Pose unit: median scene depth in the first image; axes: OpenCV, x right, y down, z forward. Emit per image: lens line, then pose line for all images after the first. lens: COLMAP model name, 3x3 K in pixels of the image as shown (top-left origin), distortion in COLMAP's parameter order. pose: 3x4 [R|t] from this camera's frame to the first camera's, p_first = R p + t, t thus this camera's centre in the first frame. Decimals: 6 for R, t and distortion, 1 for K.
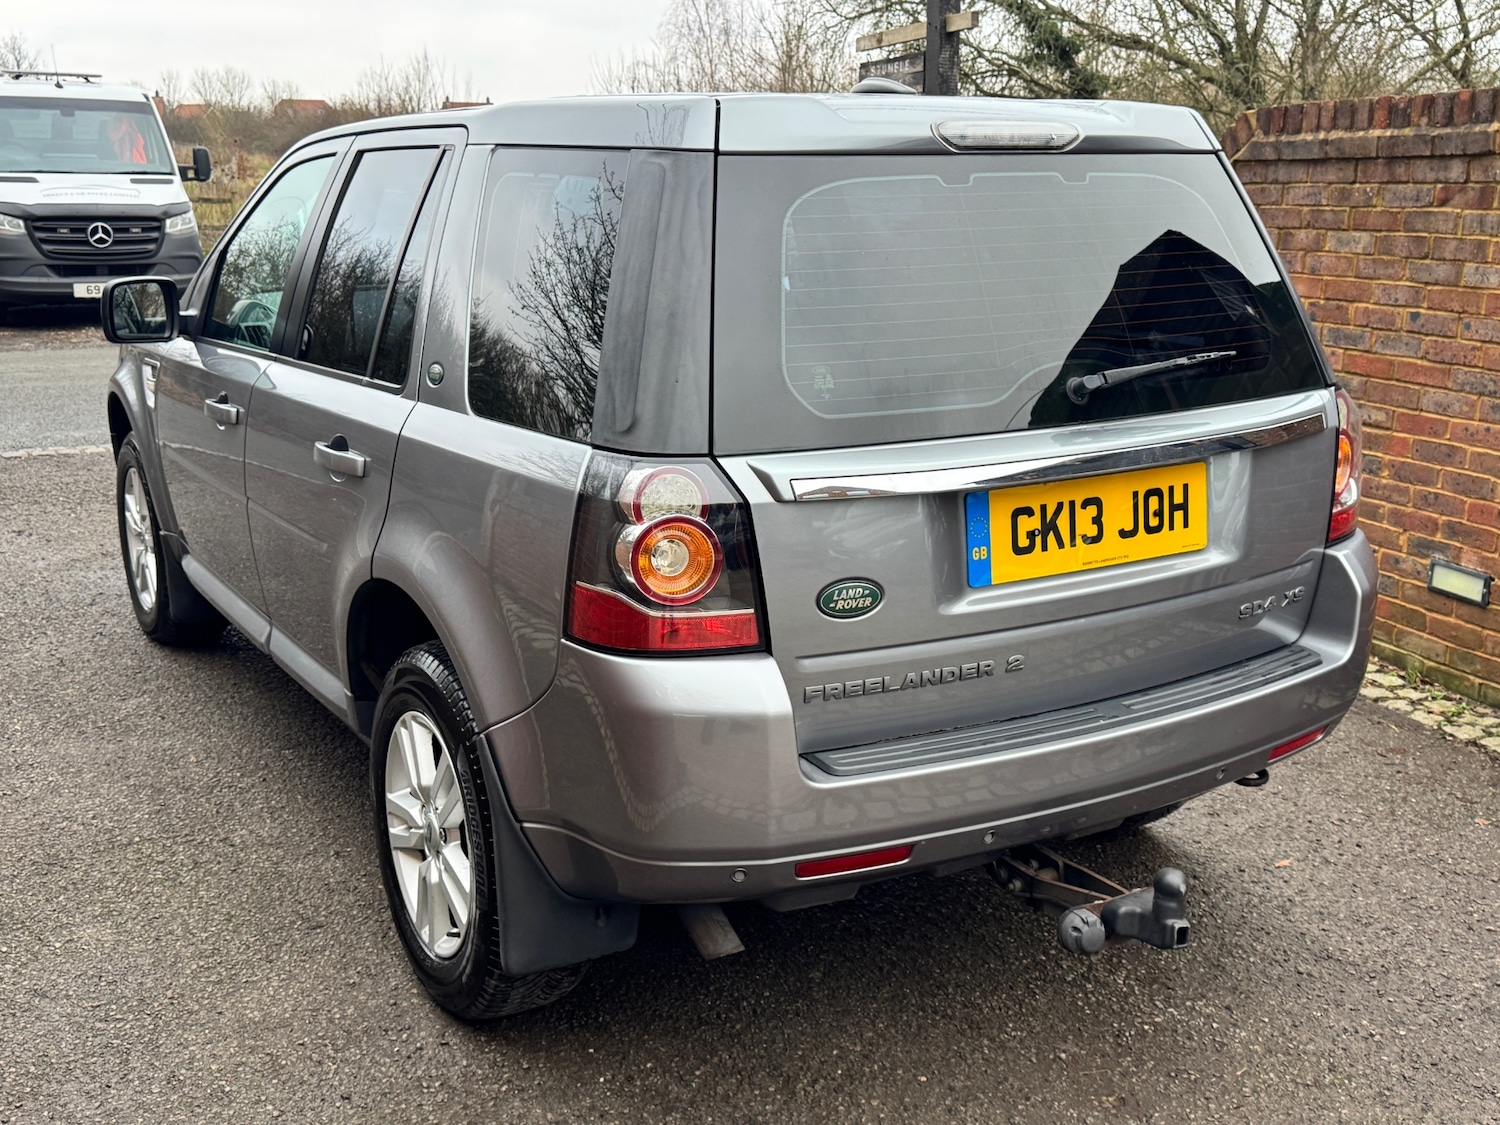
lens RADIAL K [[1555.8, 0, 735.9], [0, 1555.8, 539.3], [0, 0, 1]] dist [0.035520, 0.000000]
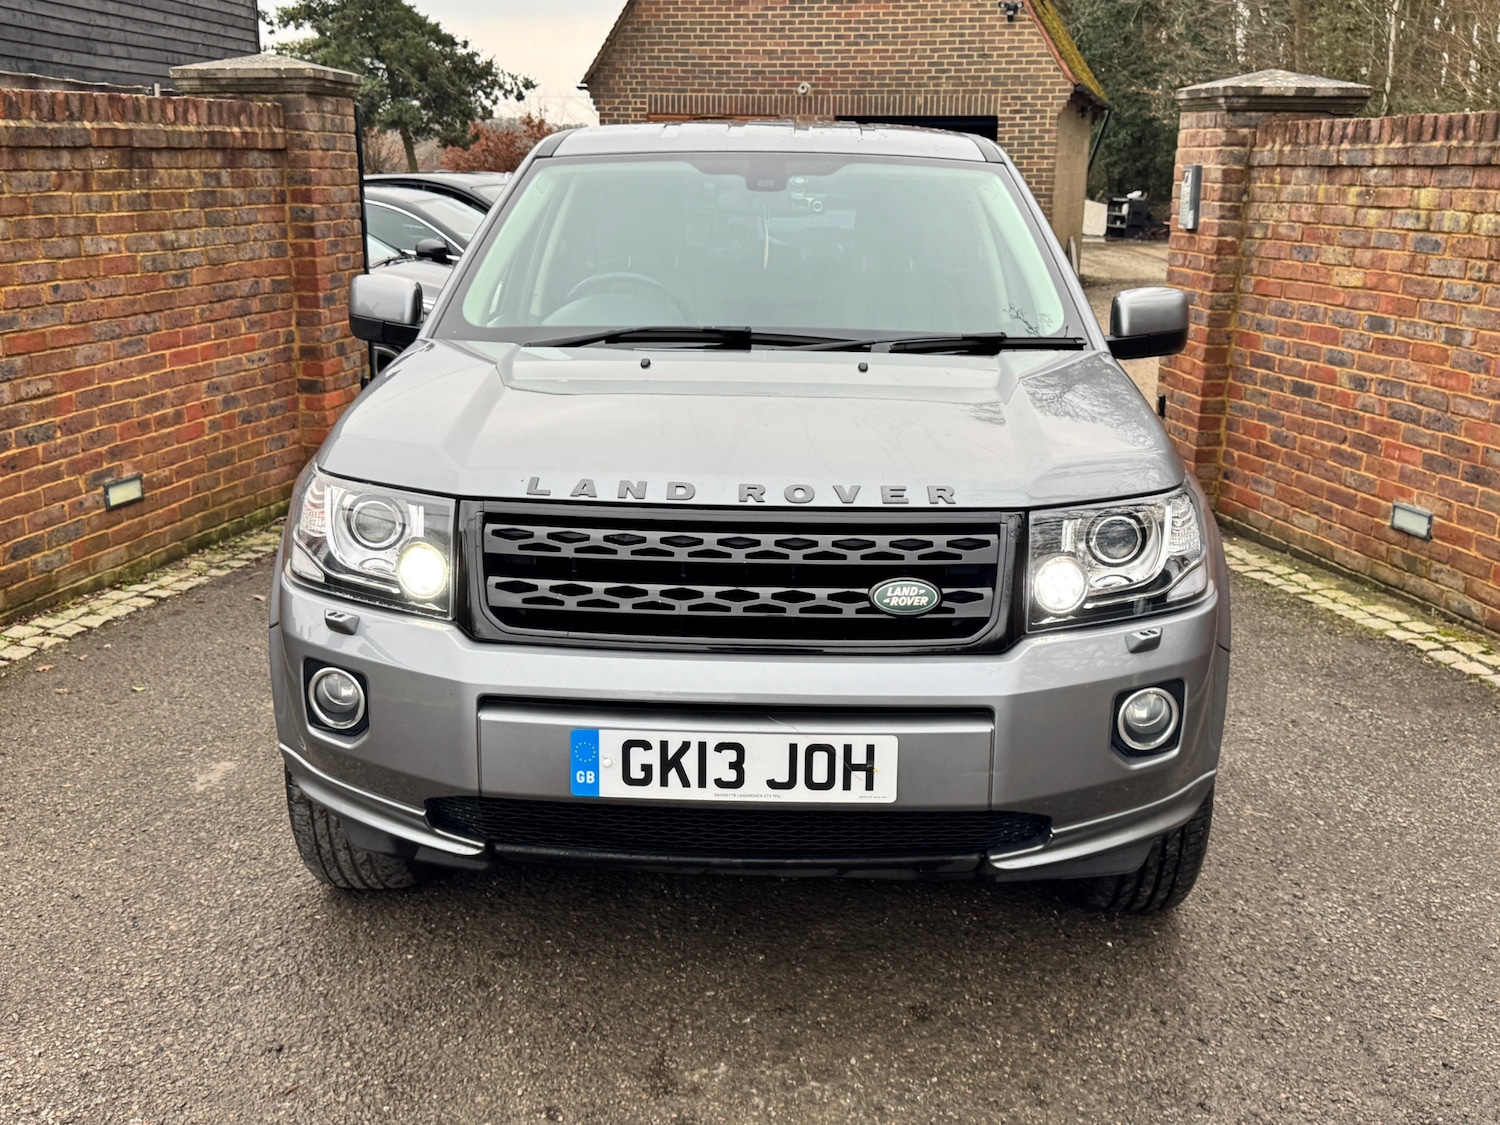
lens RADIAL K [[1555.8, 0, 744.5], [0, 1555.8, 535.7], [0, 0, 1]] dist [0.035520, 0.000000]
pose [[-0.840717, -0.131084, 0.525369, -0.848436], [0.114534, 0.905251, 0.409149, -0.546005], [-0.529223, 0.404151, -0.746046, 2.335333]]
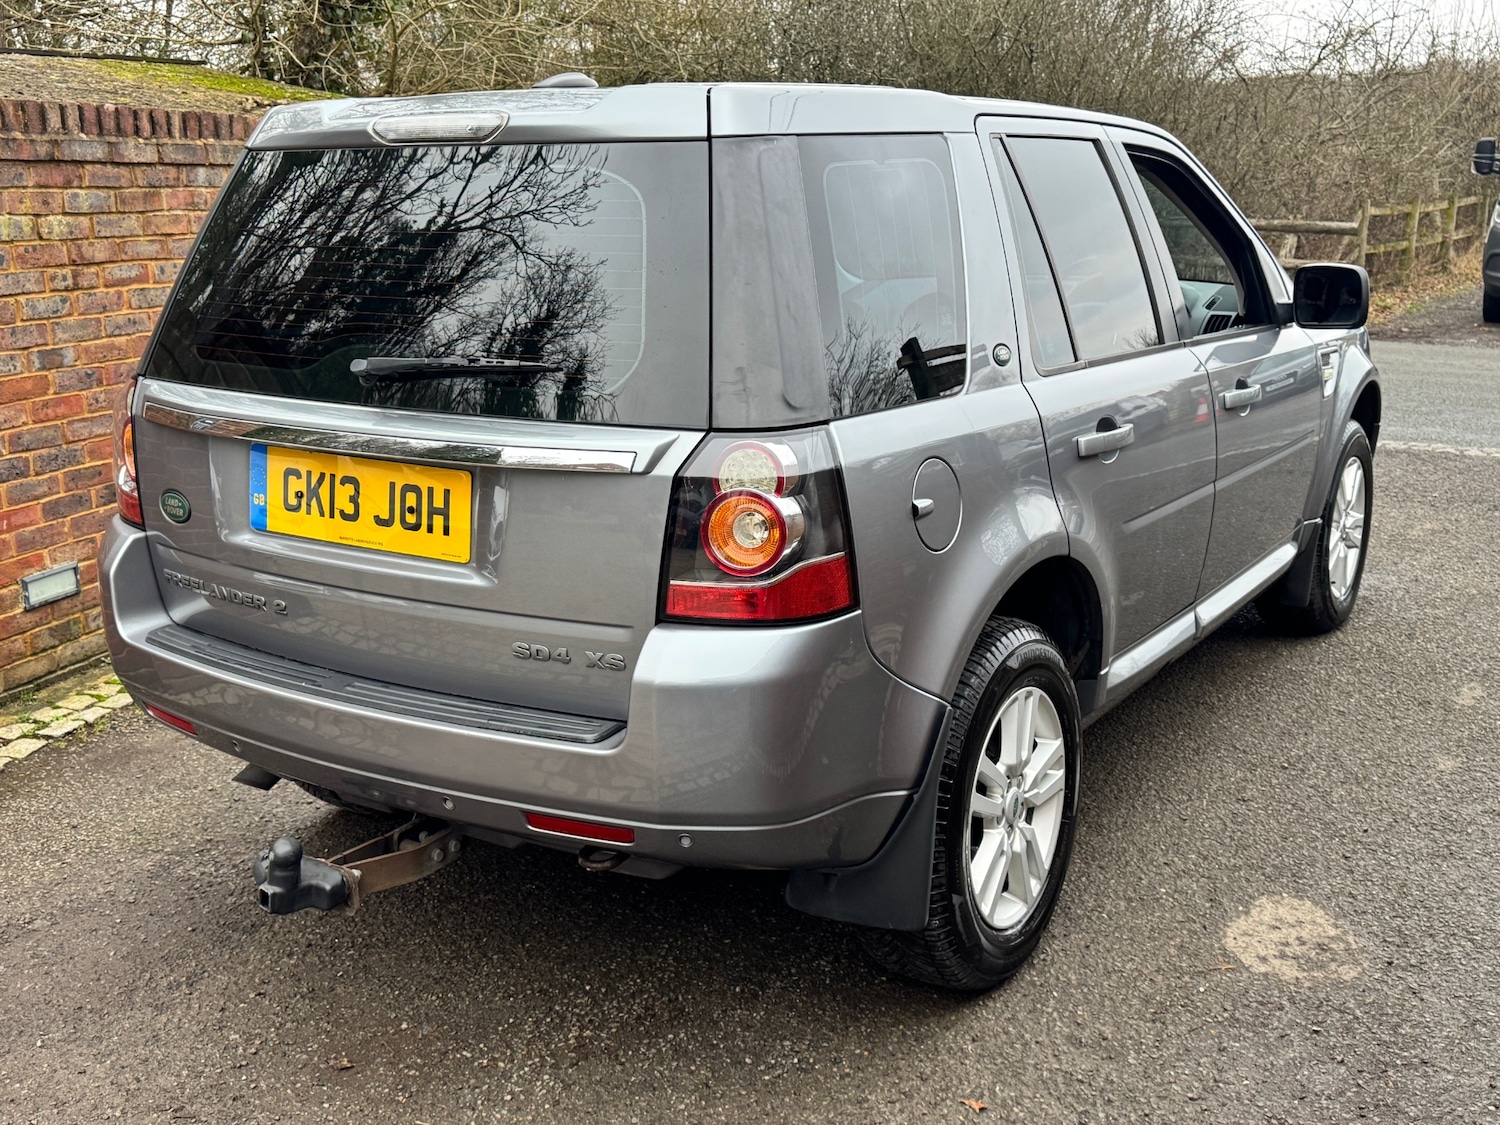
lens RADIAL K [[1555.8, 0, 749.6], [0, 1555.8, 522.0], [0, 0, 1]] dist [0.035520, 0.000000]
pose [[0.443189, 0.191592, -0.875714, 0.940572], [-0.199087, 0.973533, 0.112238, -0.124274], [0.874041, 0.124601, 0.469603, 0.560271]]
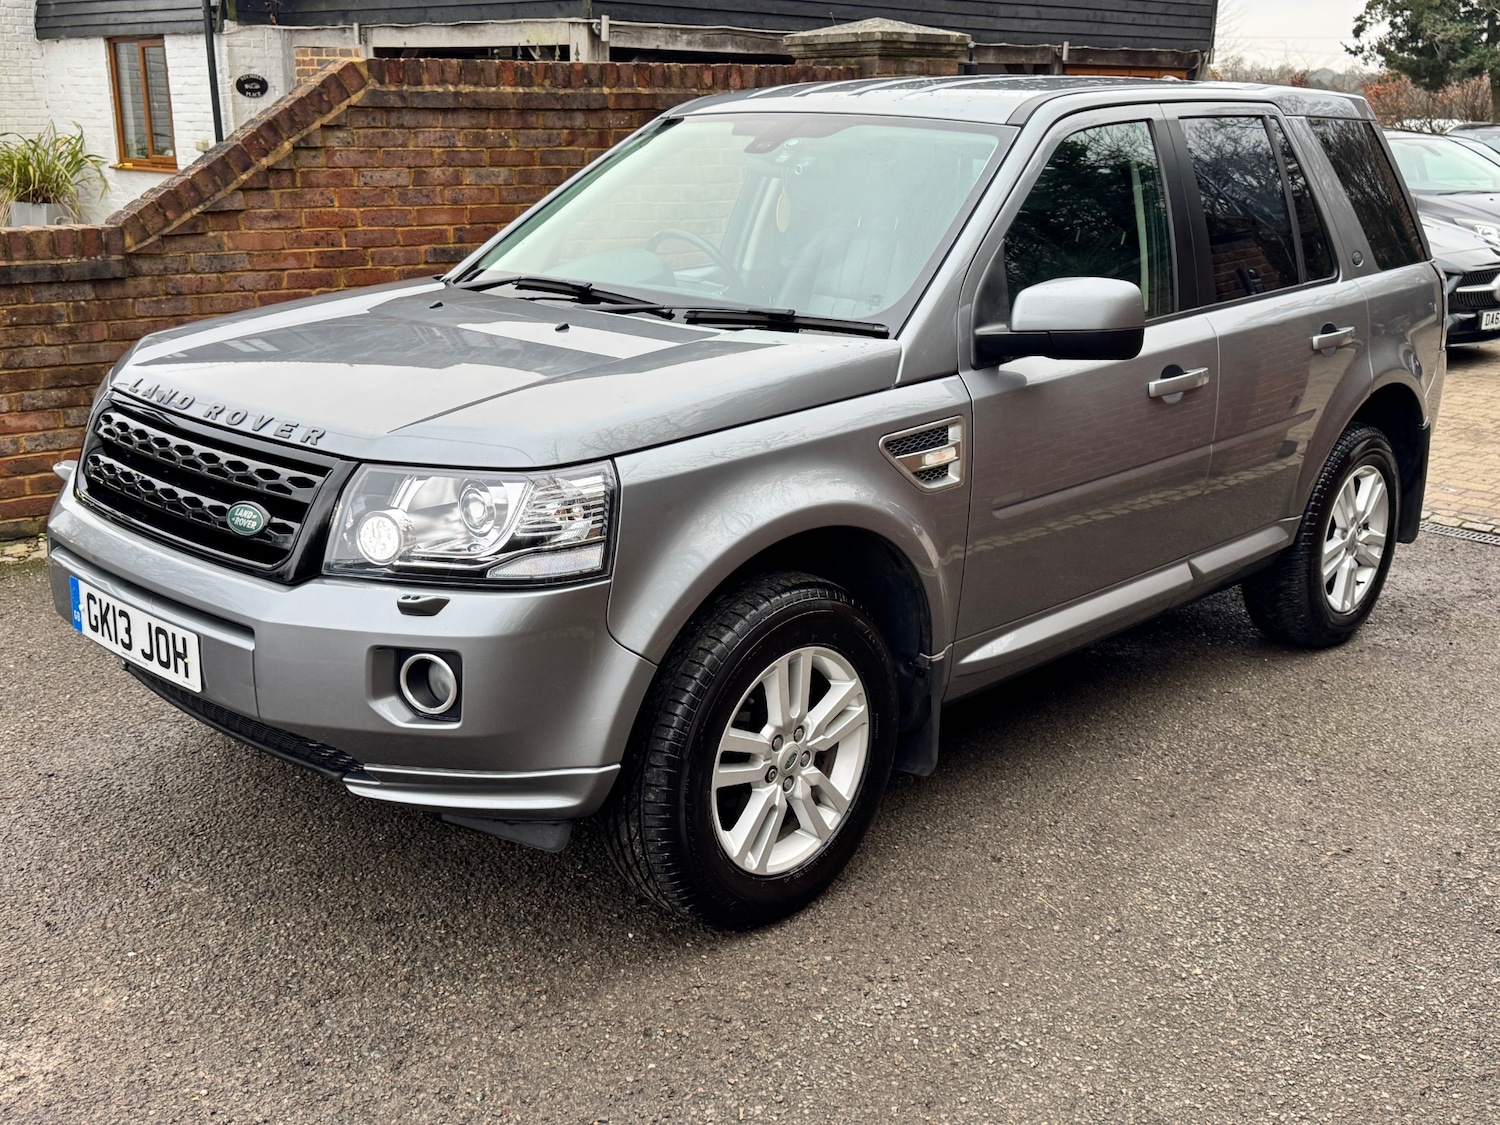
lens RADIAL K [[1555.8, 0, 748.1], [0, 1555.8, 577.0], [0, 0, 1]] dist [0.035520, 0.000000]
pose [[-0.269204, -0.278960, 0.921797, -1.365527], [0.208586, 0.917526, 0.338583, -0.409036], [-0.940224, 0.283422, -0.188814, 1.682190]]
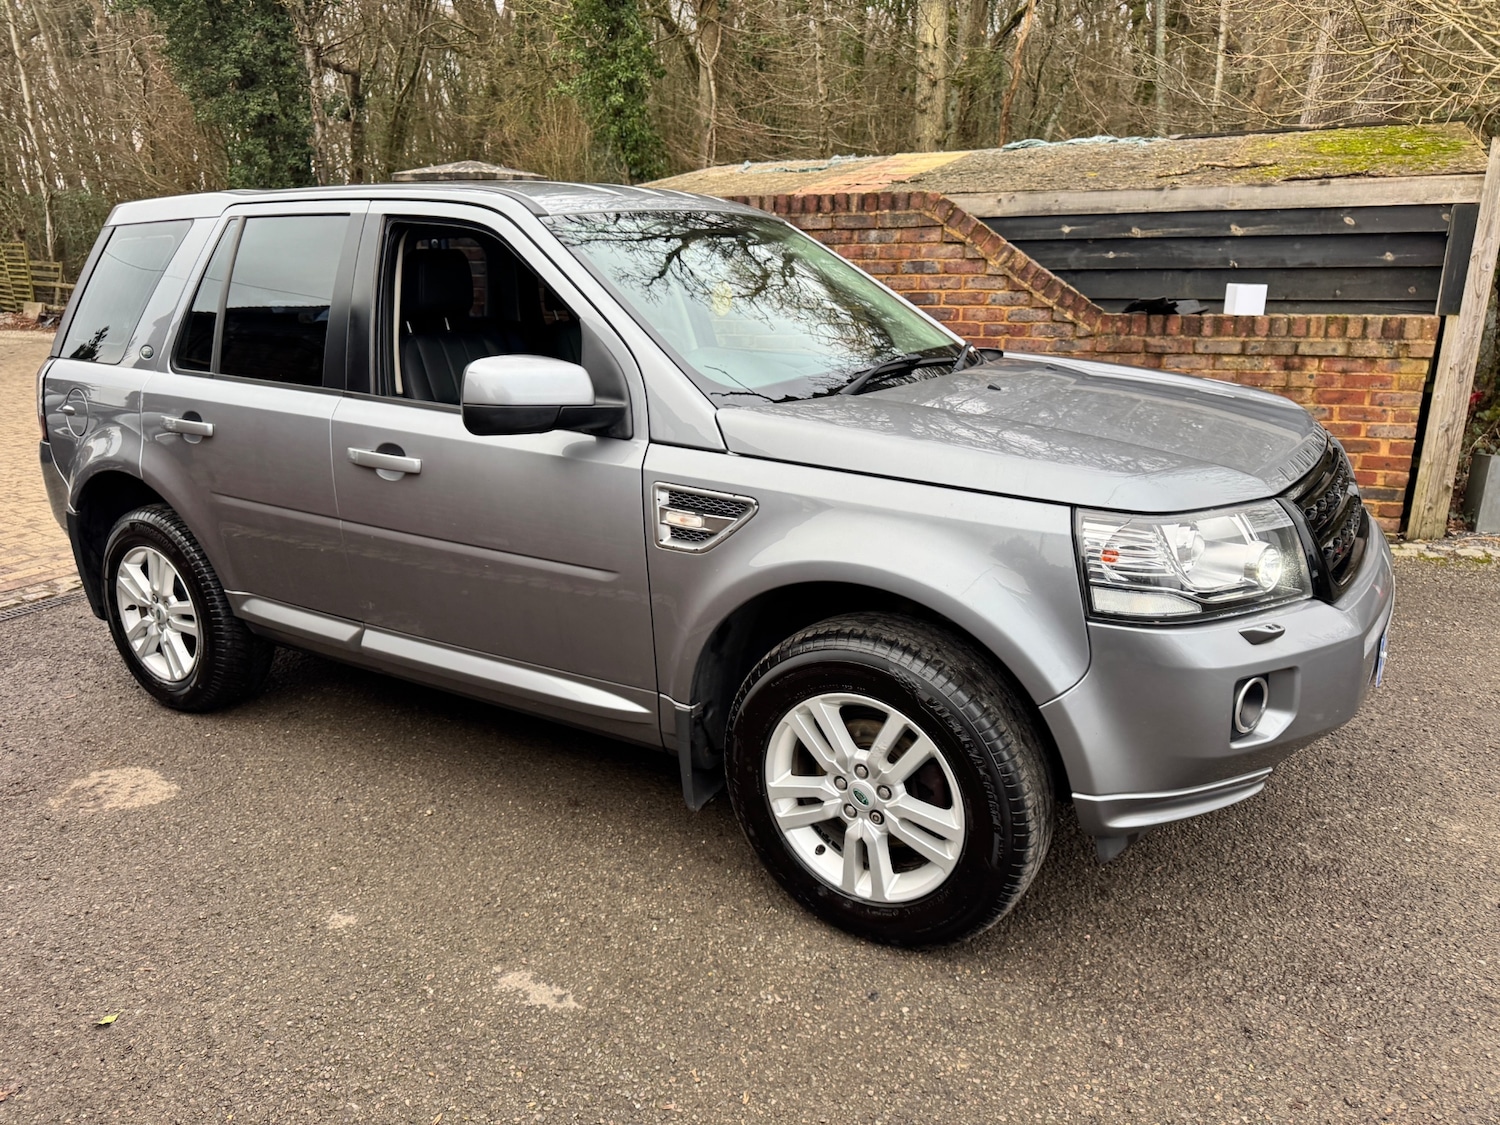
lens RADIAL K [[1072.7, 0, 750.0], [0, 1072.7, 566.2], [0, 0, 1]] dist [0.026051, -0.022698]
pose [[-0.885349, 0.150681, -0.439833, 0.224117], [-0.087222, 0.875397, 0.475470, -0.502296], [0.456673, 0.459320, -0.761889, 2.185266]]
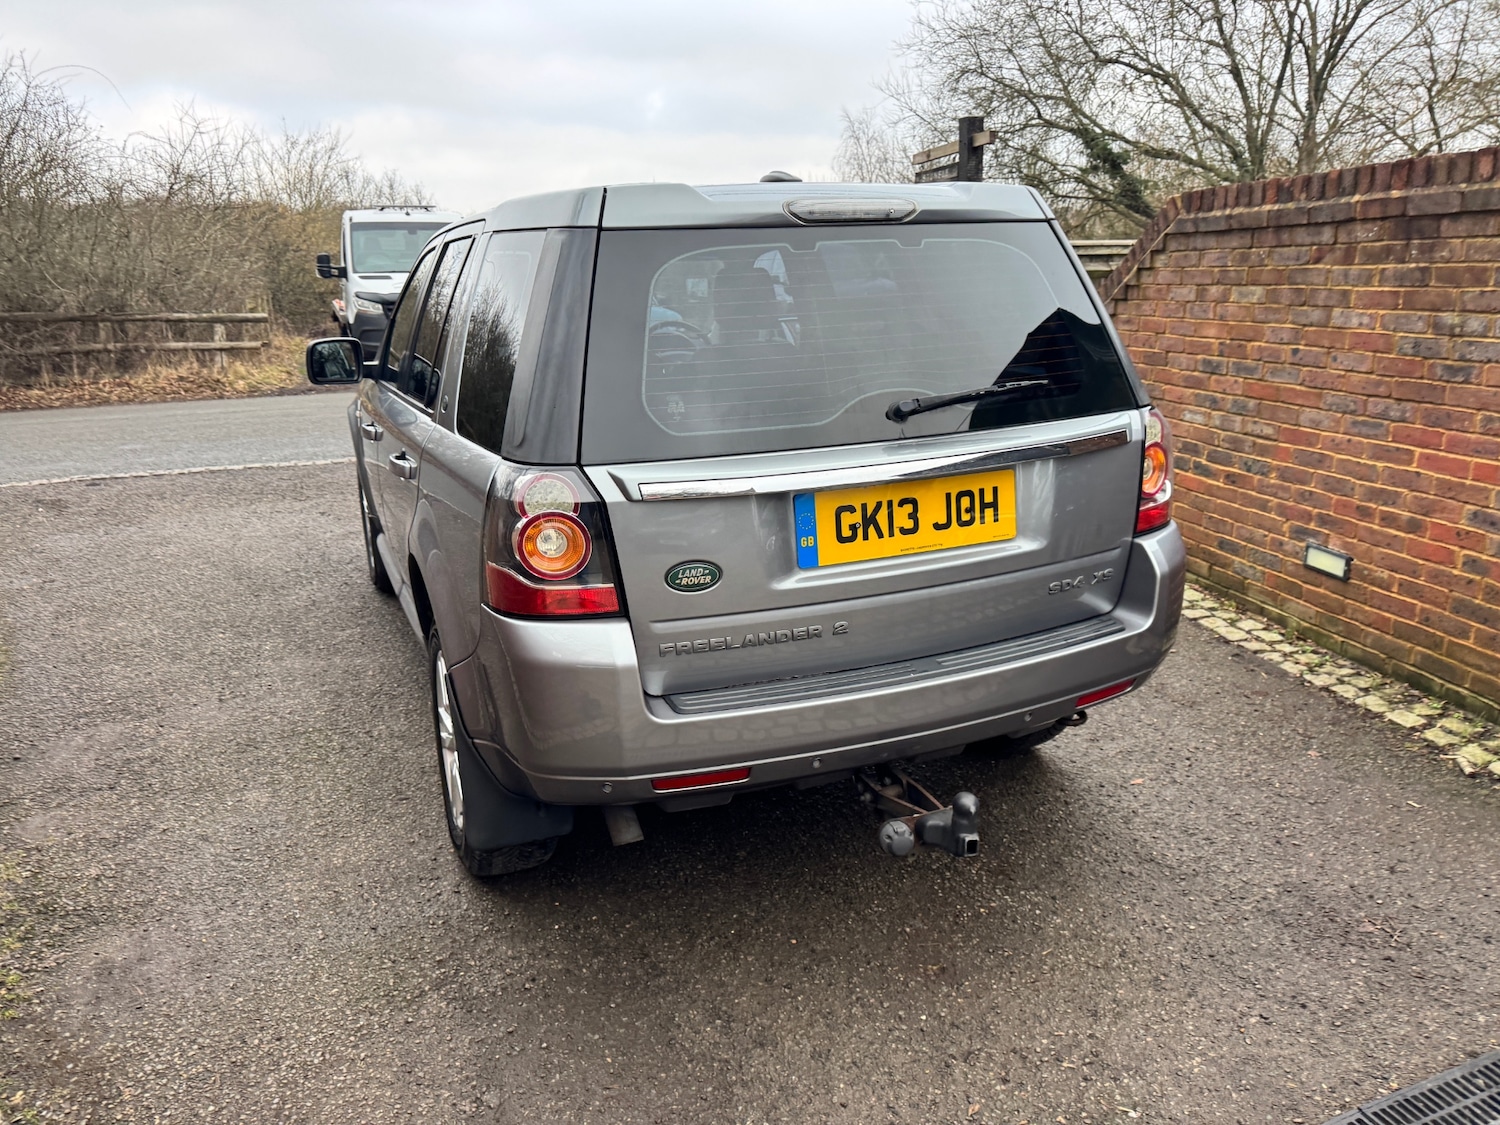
lens RADIAL K [[1072.7, 0, 732.3], [0, 1072.7, 539.9], [0, 0, 1]] dist [0.026051, -0.022698]
pose [[0.988376, 0.010140, -0.151693, 0.164397], [-0.006881, 0.999734, 0.021996, -0.008016], [0.151876, -0.020697, 0.988183, 0.090159]]
